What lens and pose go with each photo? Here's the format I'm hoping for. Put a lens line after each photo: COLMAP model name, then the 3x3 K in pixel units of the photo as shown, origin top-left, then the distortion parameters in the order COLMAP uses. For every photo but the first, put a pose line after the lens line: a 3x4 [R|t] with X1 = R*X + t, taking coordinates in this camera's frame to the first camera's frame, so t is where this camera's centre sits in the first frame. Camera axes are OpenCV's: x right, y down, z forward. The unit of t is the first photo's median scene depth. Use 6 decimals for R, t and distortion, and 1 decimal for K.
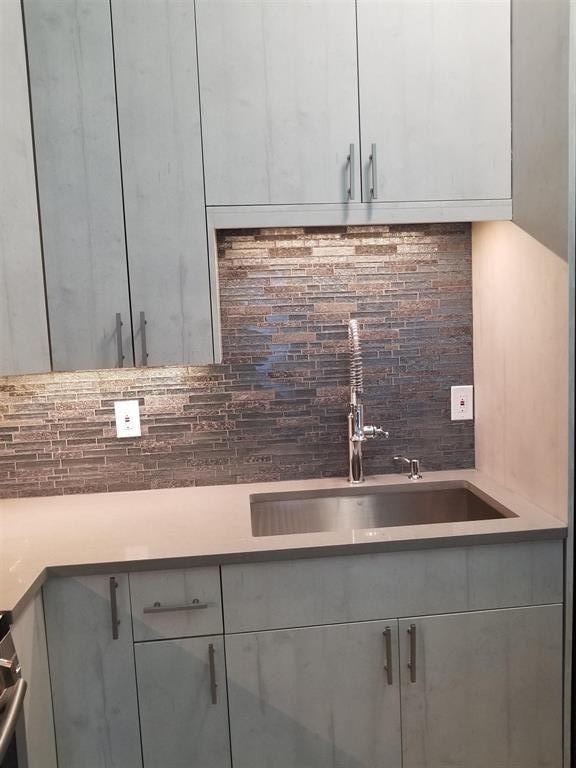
lens RADIAL K [[610.4, 0, 288.0], [0, 610.4, 384.0], [0, 0, 1]] dist [-0.000351, 0.006713]
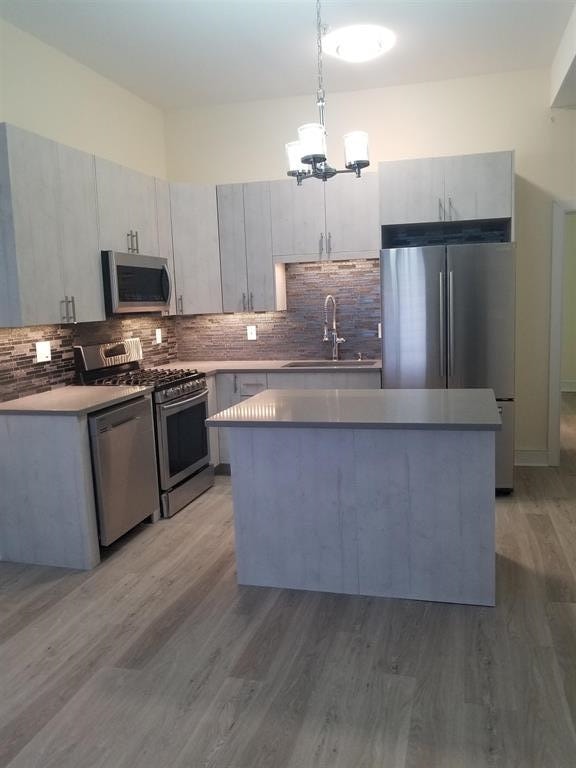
lens RADIAL K [[610.4, 0, 288.0], [0, 610.4, 384.0], [0, 0, 1]] dist [-0.000351, 0.006713]
pose [[0.940082, 0.050794, -0.337142, 0.640986], [-0.036526, 0.998153, 0.048533, 0.117315], [0.338985, -0.033310, 0.940202, -1.171579]]
